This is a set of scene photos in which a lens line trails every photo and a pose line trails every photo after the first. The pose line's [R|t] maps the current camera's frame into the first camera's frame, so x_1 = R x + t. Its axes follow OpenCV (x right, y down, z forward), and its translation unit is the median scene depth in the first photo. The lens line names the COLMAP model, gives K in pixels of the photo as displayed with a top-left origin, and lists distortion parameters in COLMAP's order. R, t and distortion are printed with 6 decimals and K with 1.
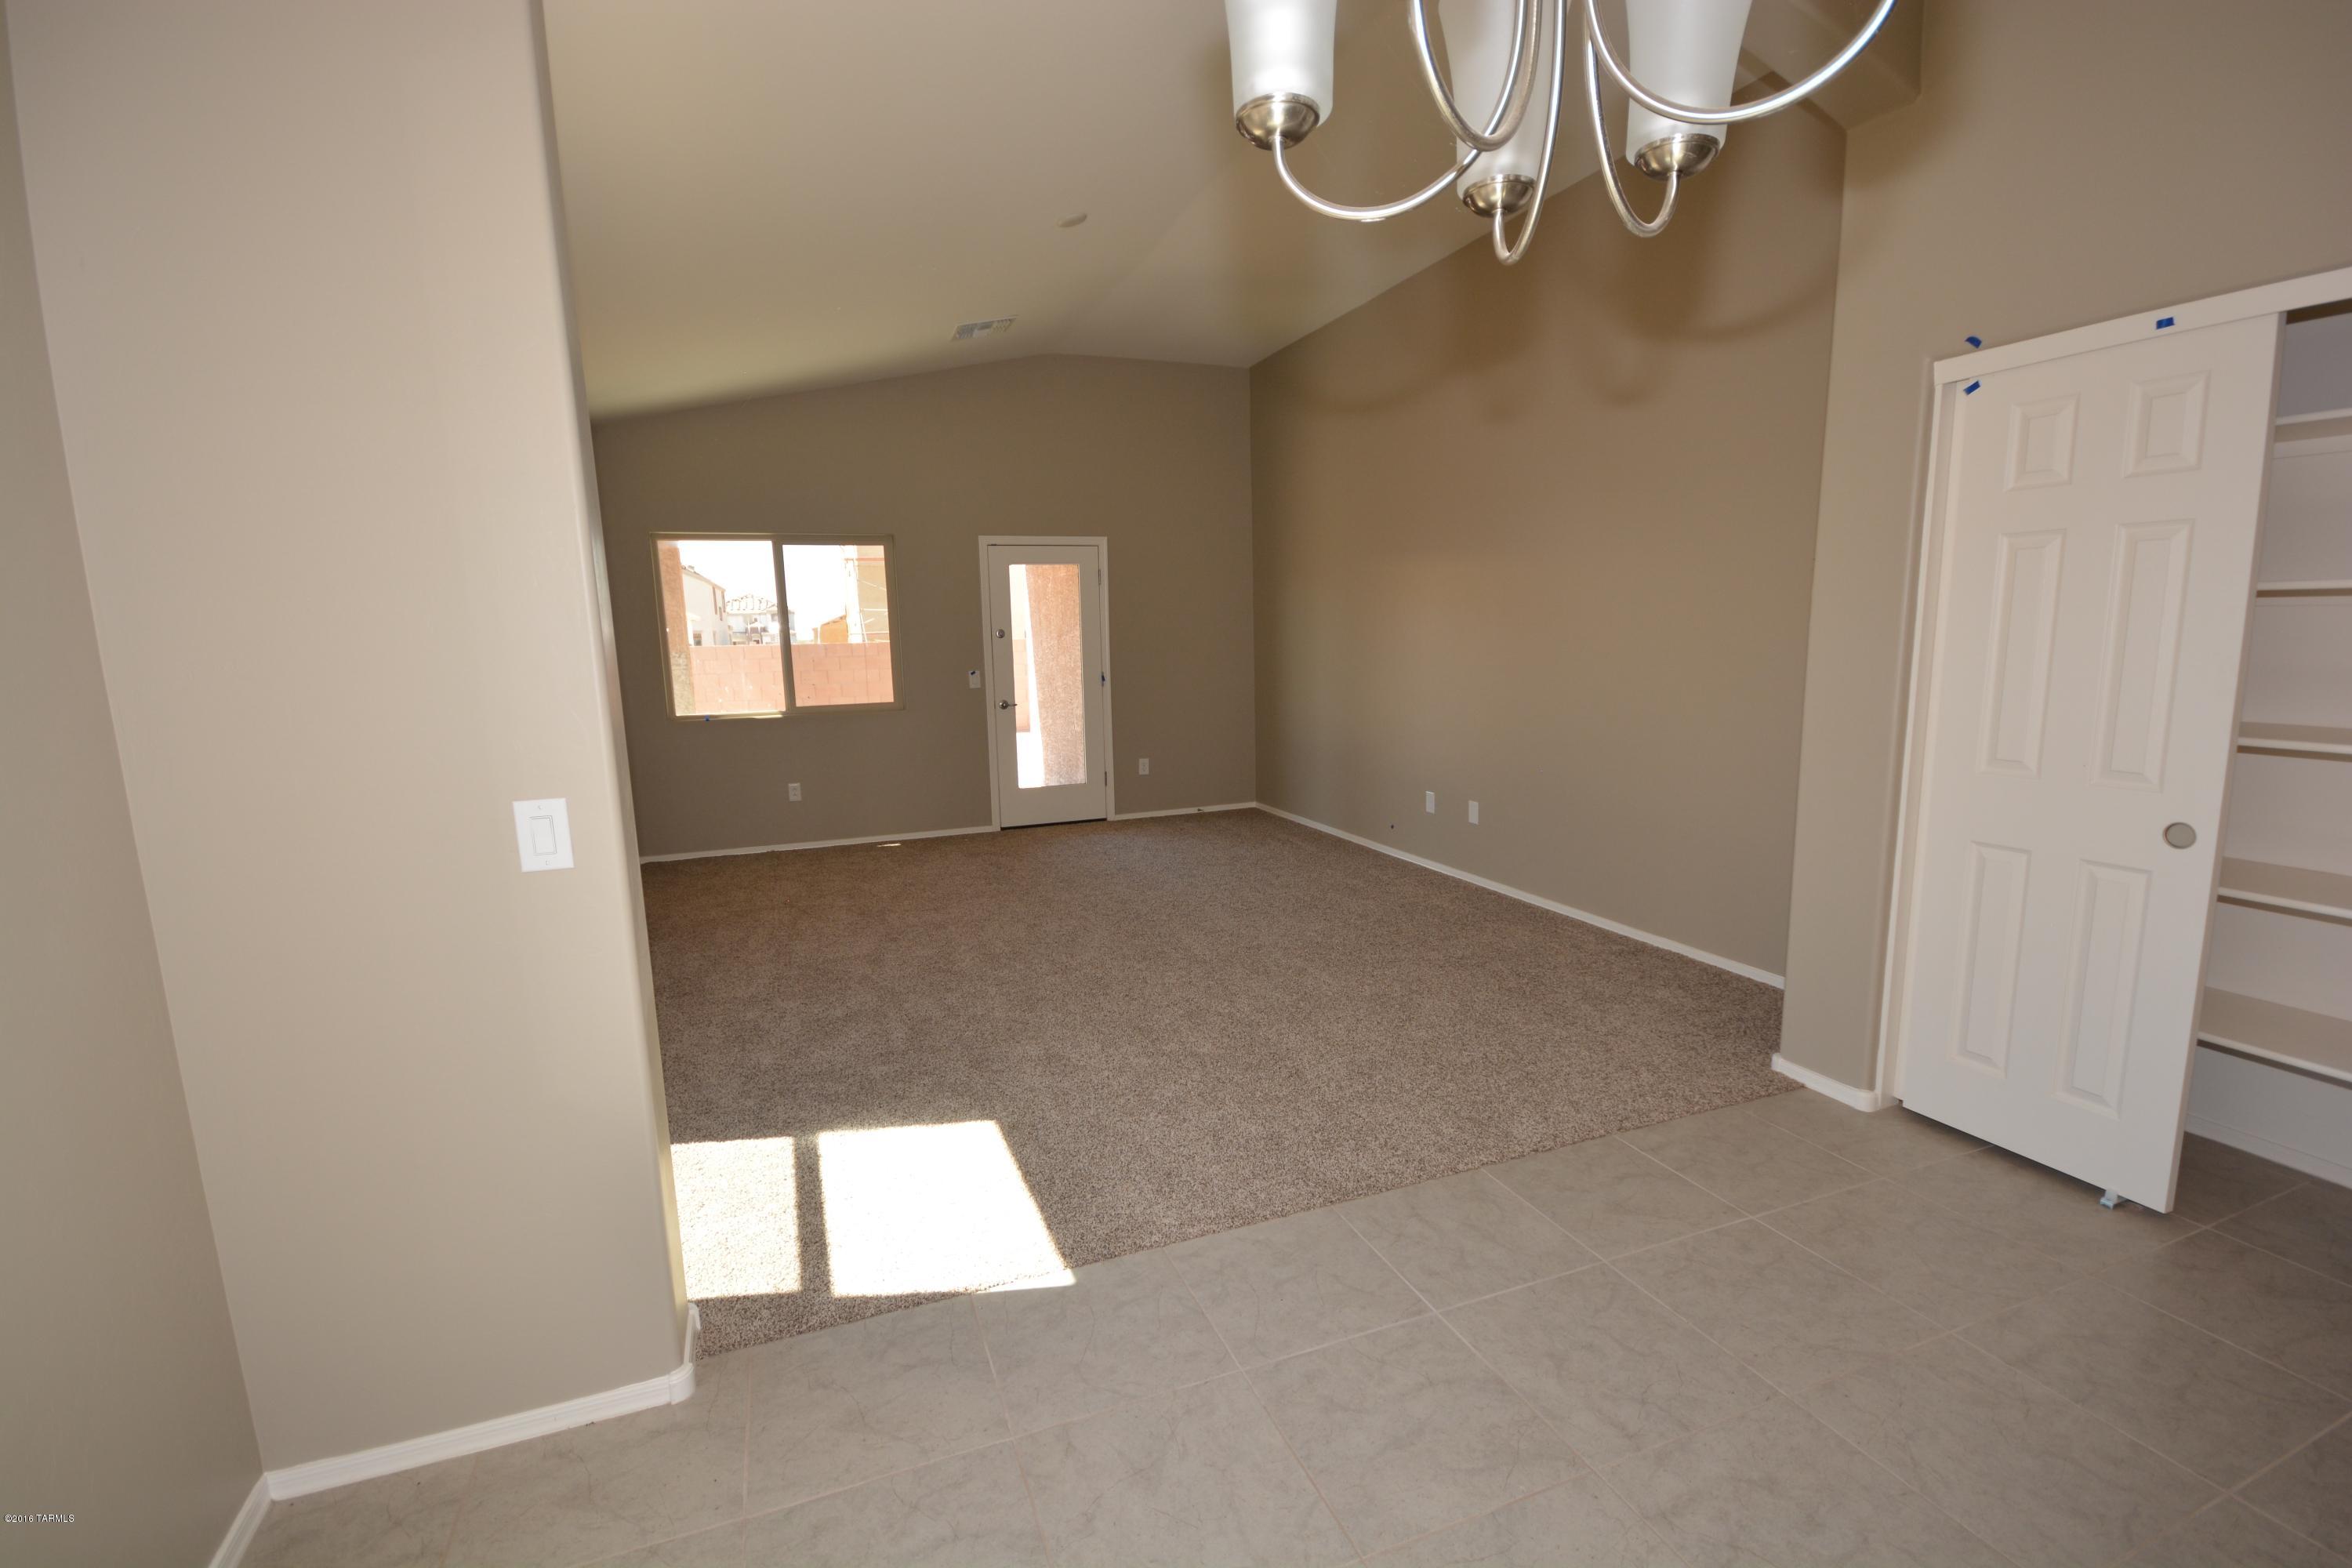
lens RADIAL K [[1045.6, 0, 1169.1], [0, 1045.6, 789.8], [0, 0, 1]] dist [-0.021500, -0.000061]
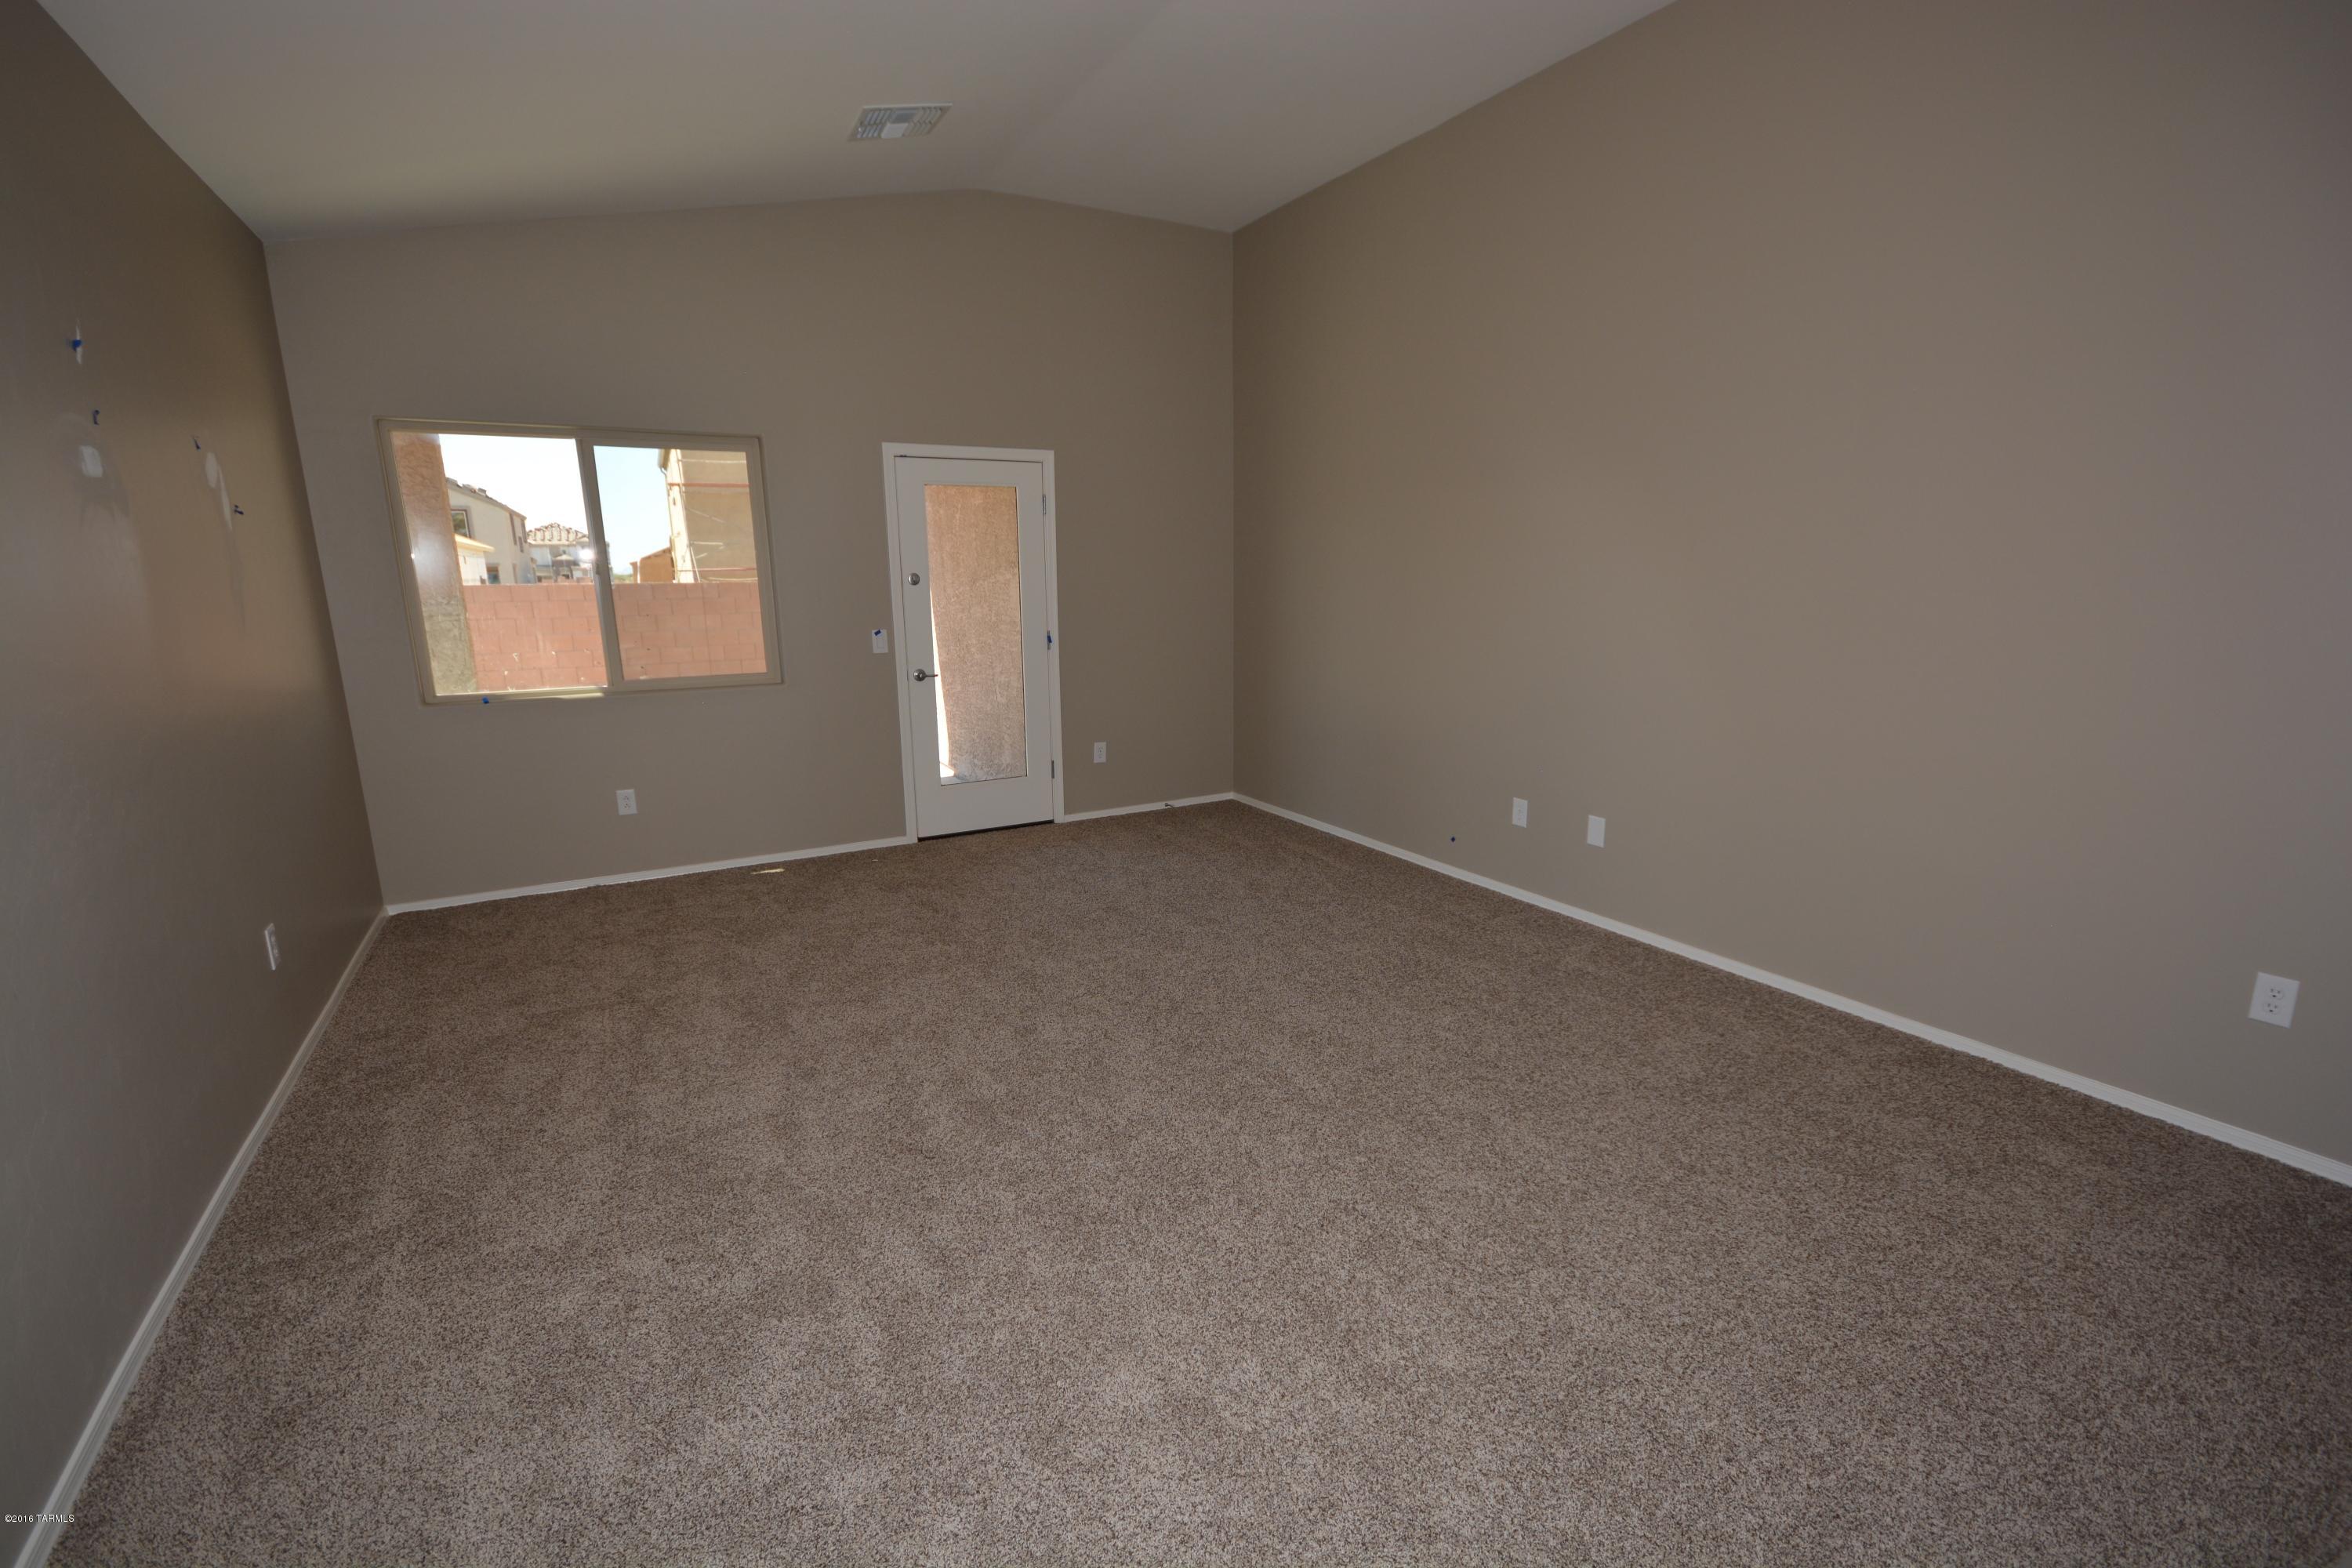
lens RADIAL K [[1036.6, 0, 1165.2], [0, 1036.6, 790.7], [0, 0, 1]] dist [-0.000714, -0.000223]
pose [[0.989991, -0.017521, 0.140036, -0.097773], [0.009357, 0.998229, 0.058747, -0.044705], [-0.140817, -0.056849, 0.988402, 0.259660]]
